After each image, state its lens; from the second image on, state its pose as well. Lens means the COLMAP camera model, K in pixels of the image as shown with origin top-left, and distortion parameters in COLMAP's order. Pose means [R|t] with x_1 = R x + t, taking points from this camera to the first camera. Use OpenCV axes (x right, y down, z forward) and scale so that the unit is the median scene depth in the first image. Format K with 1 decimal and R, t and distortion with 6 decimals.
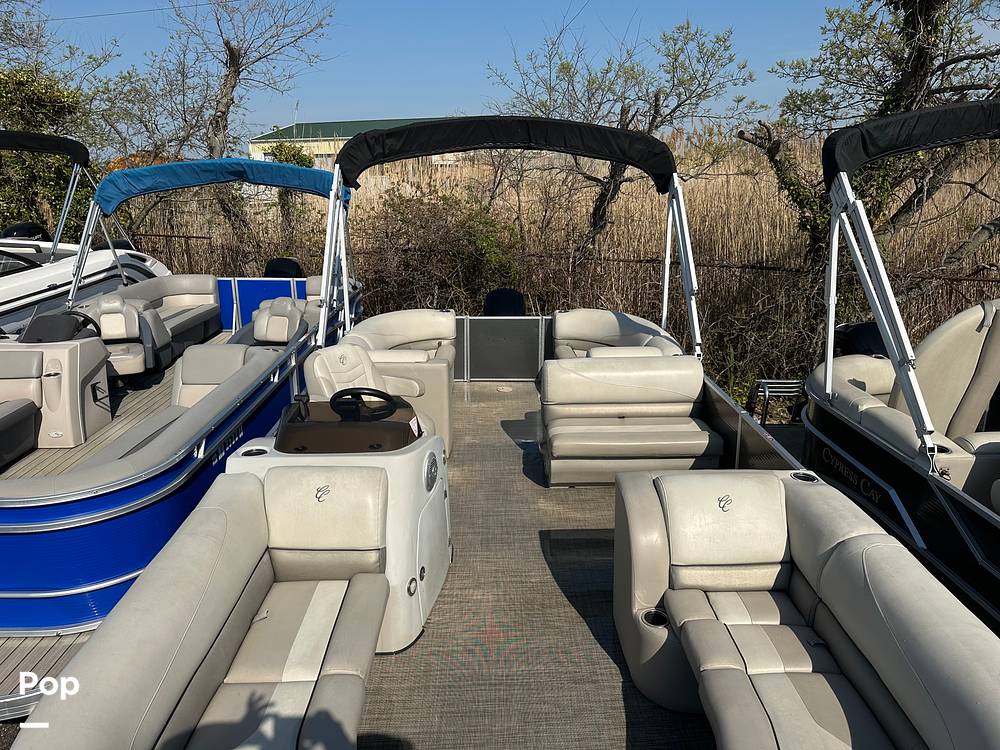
lens RADIAL K [[707.5, 0, 500.0], [0, 707.5, 375.0], [0, 0, 1]] dist [0.069280, -0.076301]
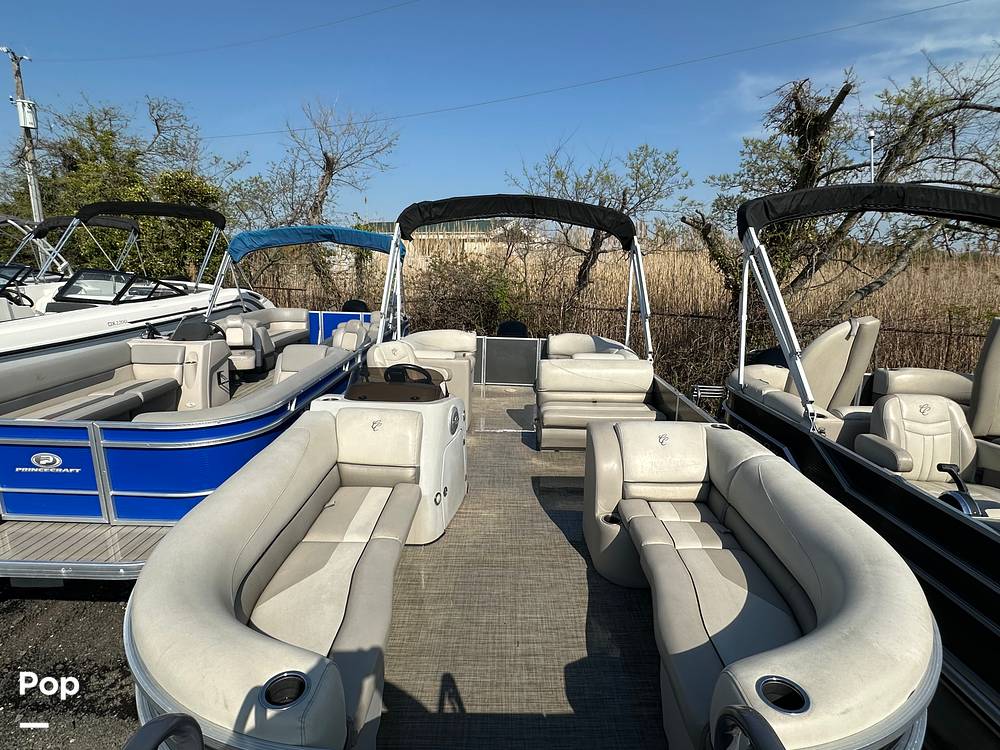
lens RADIAL K [[522.7, 0, 502.5], [0, 522.7, 376.1], [0, 0, 1]] dist [0.001707, 0.000051]
pose [[0.999432, 0.030301, -0.014740, 0.006616], [-0.031214, 0.997313, -0.066282, 0.076386], [0.012692, 0.066705, 0.997692, -0.019599]]
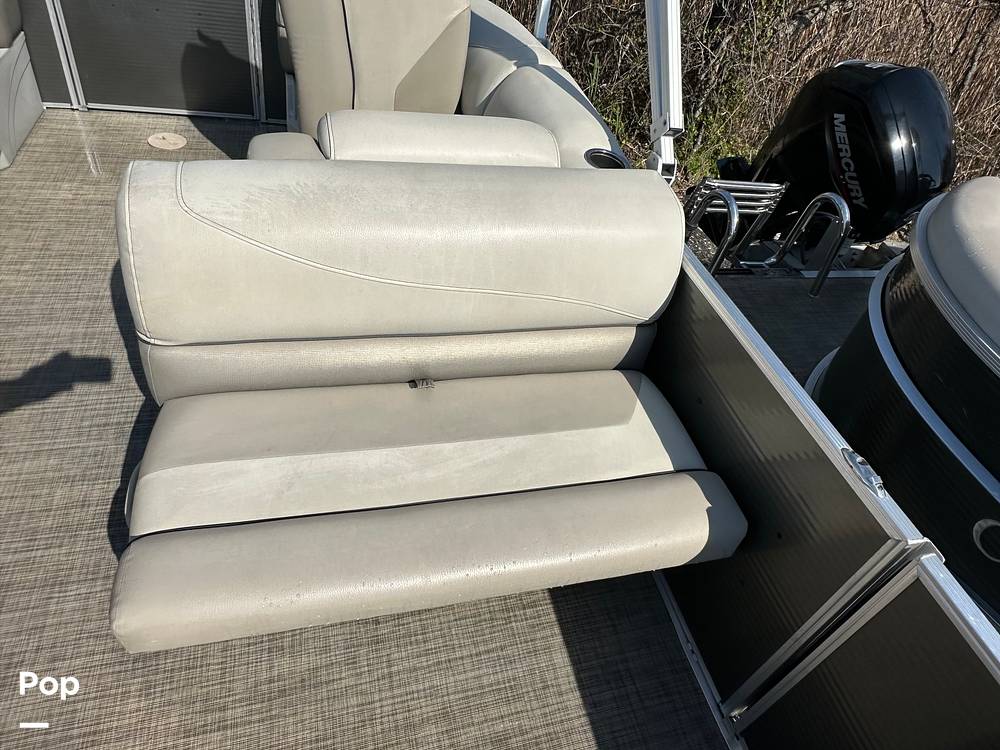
lens RADIAL K [[658.2, 0, 500.0], [0, 658.2, 375.0], [0, 0, 1]] dist [0.001032, 0.000418]
pose [[0.962700, -0.044706, 0.266853, 0.119020], [-0.083252, 0.889467, 0.449353, -0.068690], [-0.257446, -0.454808, 0.852567, 0.692471]]
